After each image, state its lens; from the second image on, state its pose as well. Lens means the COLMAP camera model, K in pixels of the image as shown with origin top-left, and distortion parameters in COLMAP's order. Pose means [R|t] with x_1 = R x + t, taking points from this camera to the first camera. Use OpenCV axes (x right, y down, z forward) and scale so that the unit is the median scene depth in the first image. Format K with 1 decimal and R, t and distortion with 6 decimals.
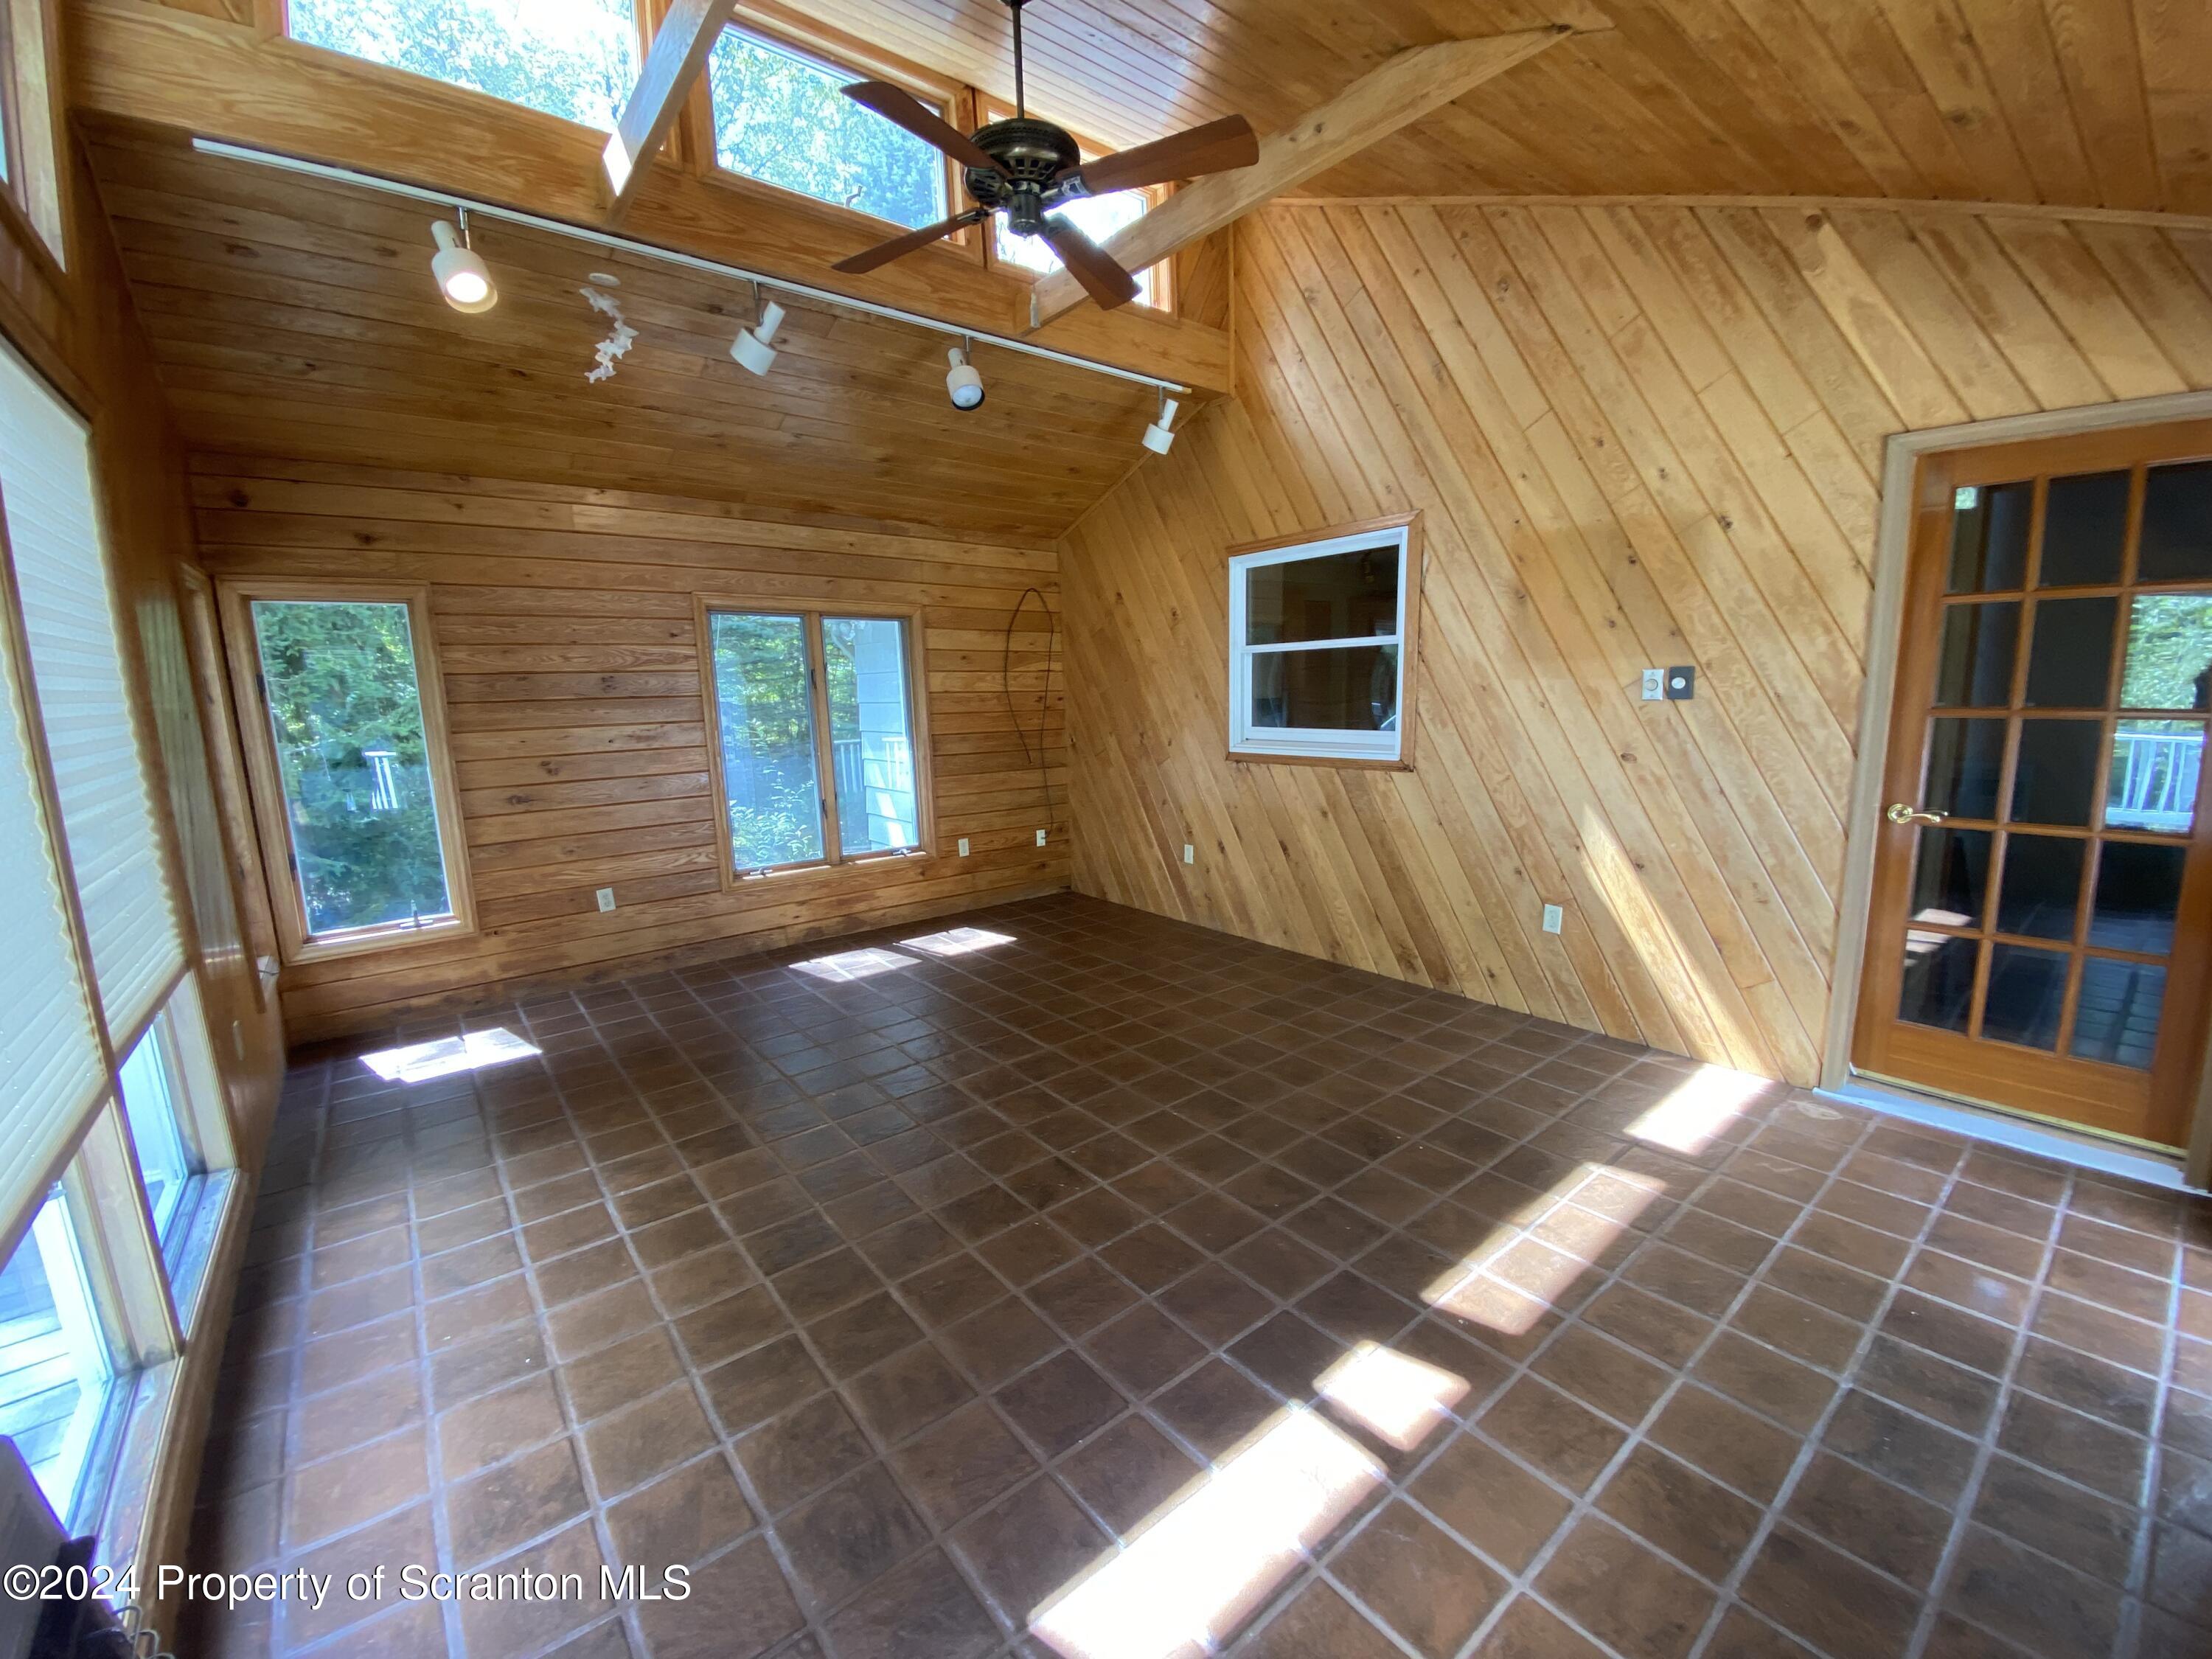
lens RADIAL K [[899.9, 0, 1102.3], [0, 899.9, 836.3], [0, 0, 1]] dist [0.044507, -0.041831]
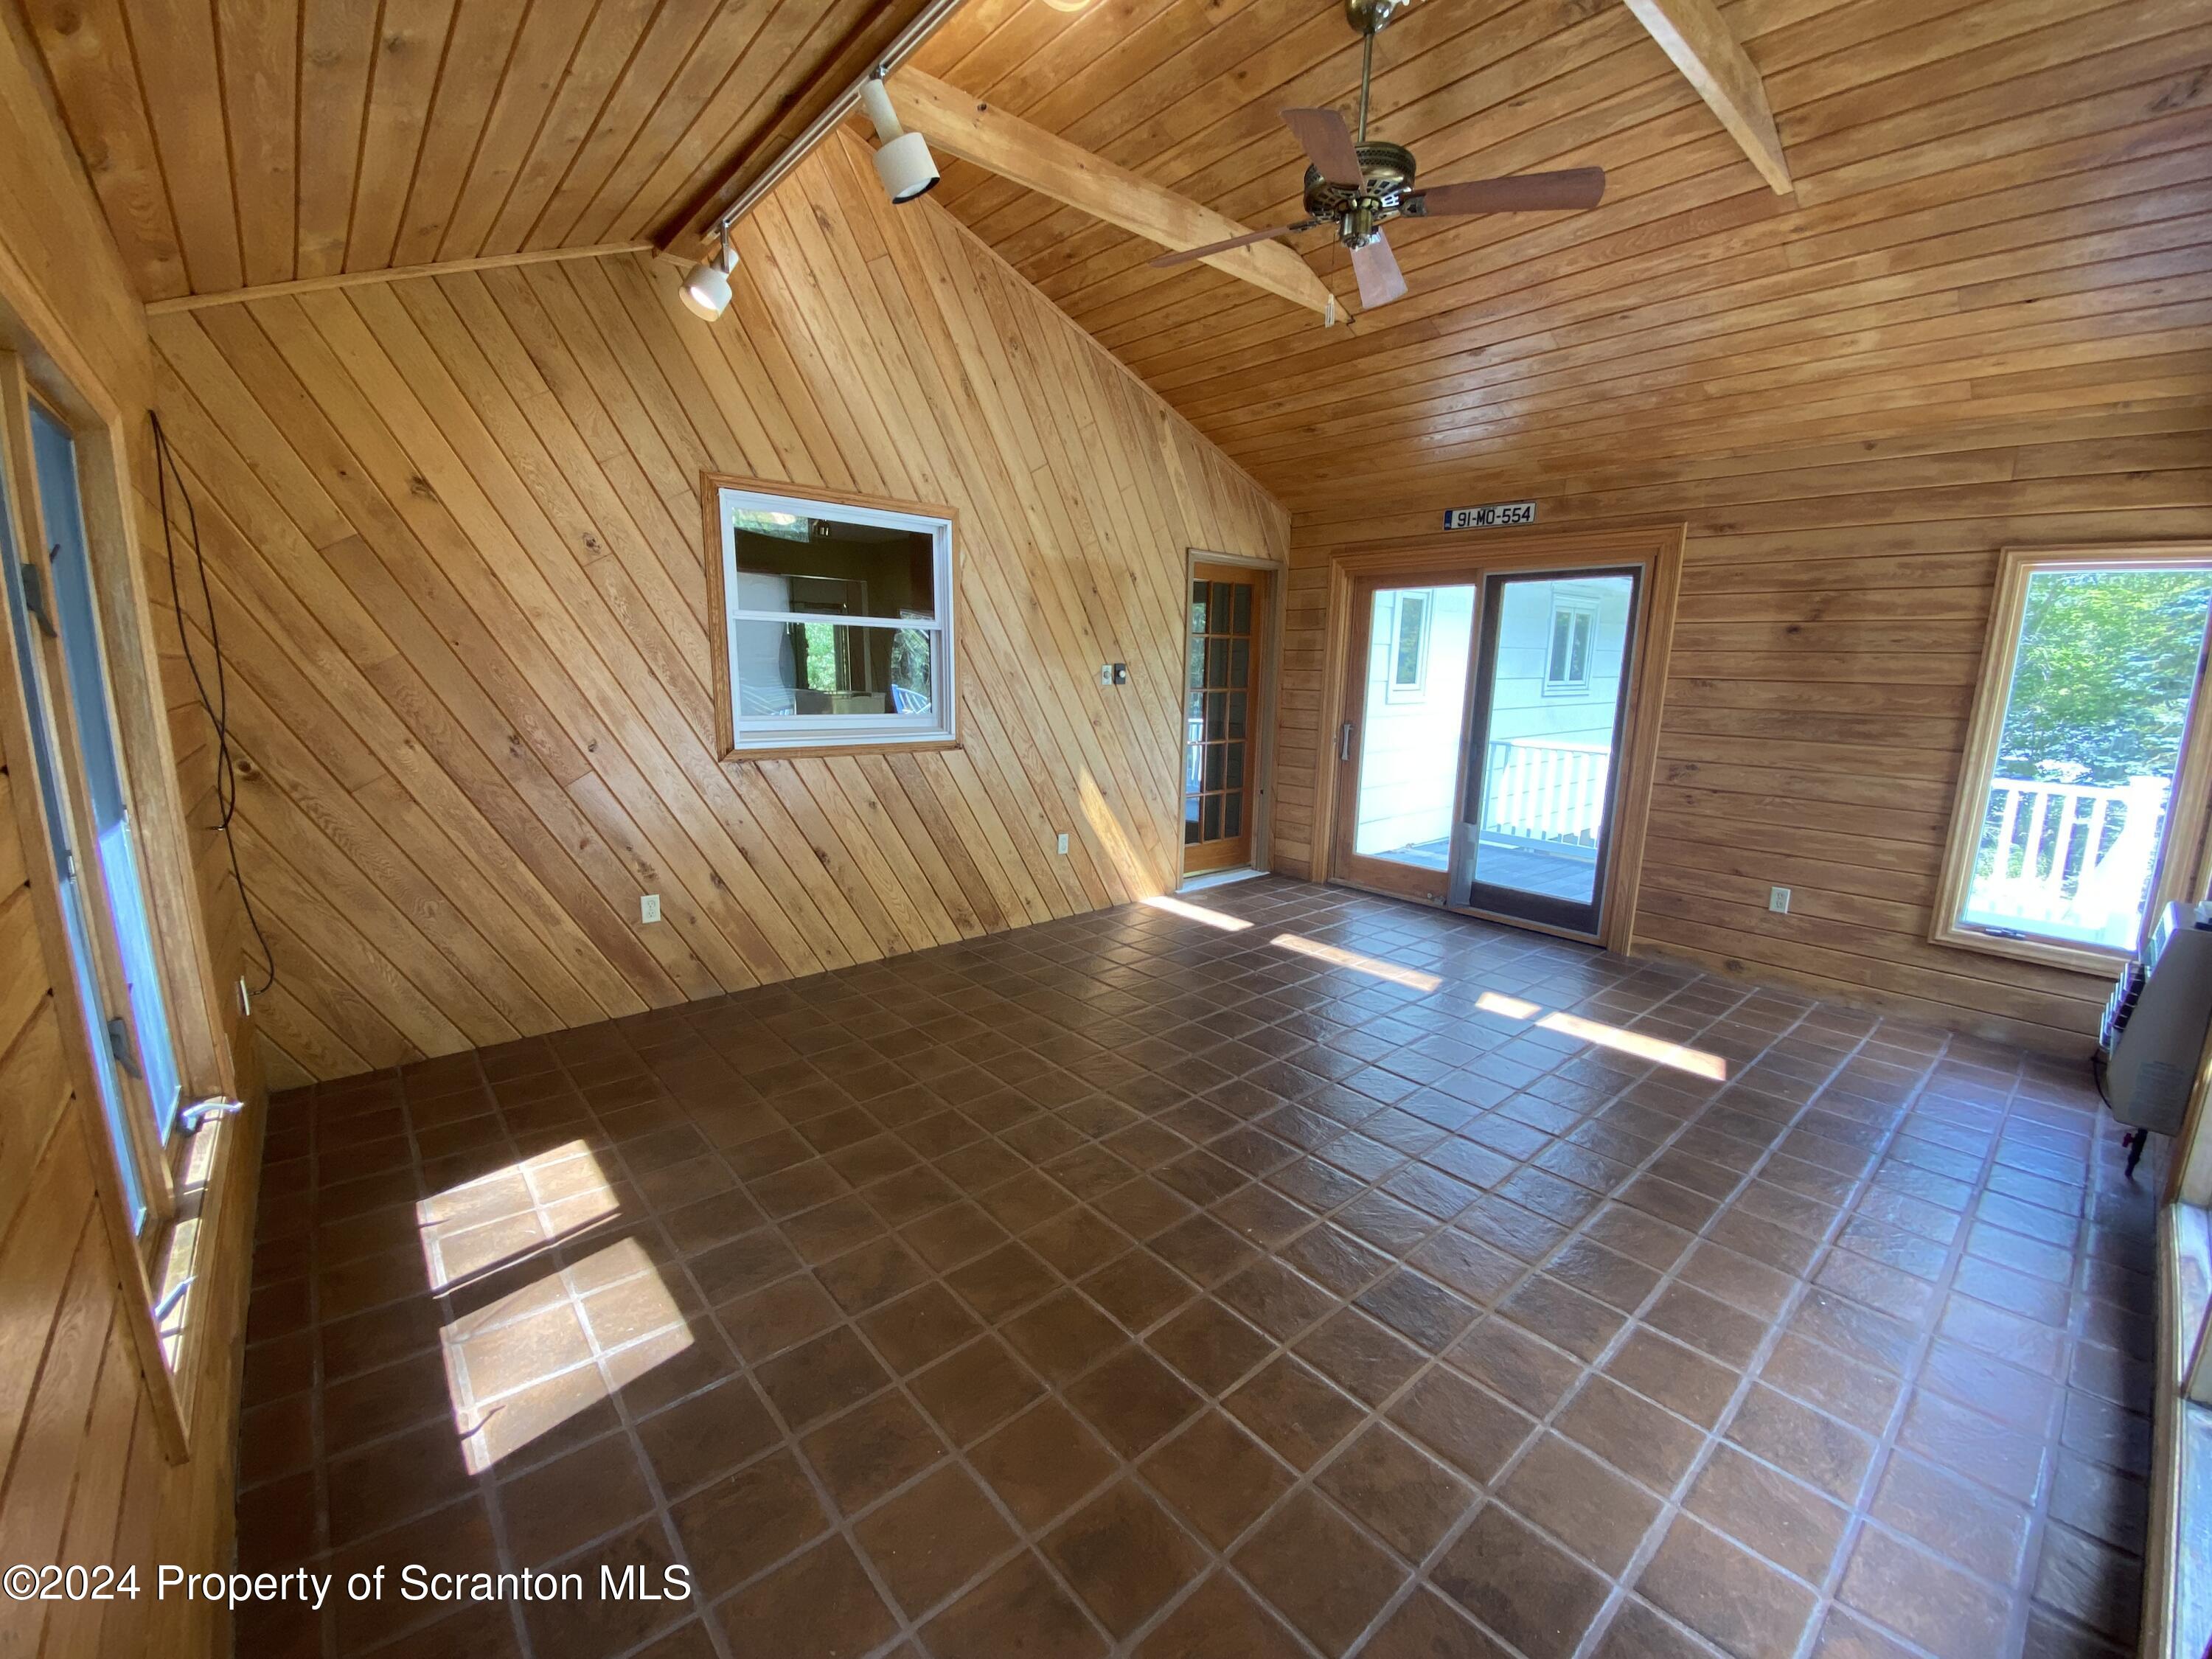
lens RADIAL K [[899.9, 0, 1102.3], [0, 899.9, 836.3], [0, 0, 1]] dist [0.044507, -0.041831]
pose [[-0.048764, -0.166061, 0.984909, -0.798412], [0.146508, 0.974227, 0.171514, -0.137251], [-0.988007, 0.152661, -0.023178, 0.915308]]
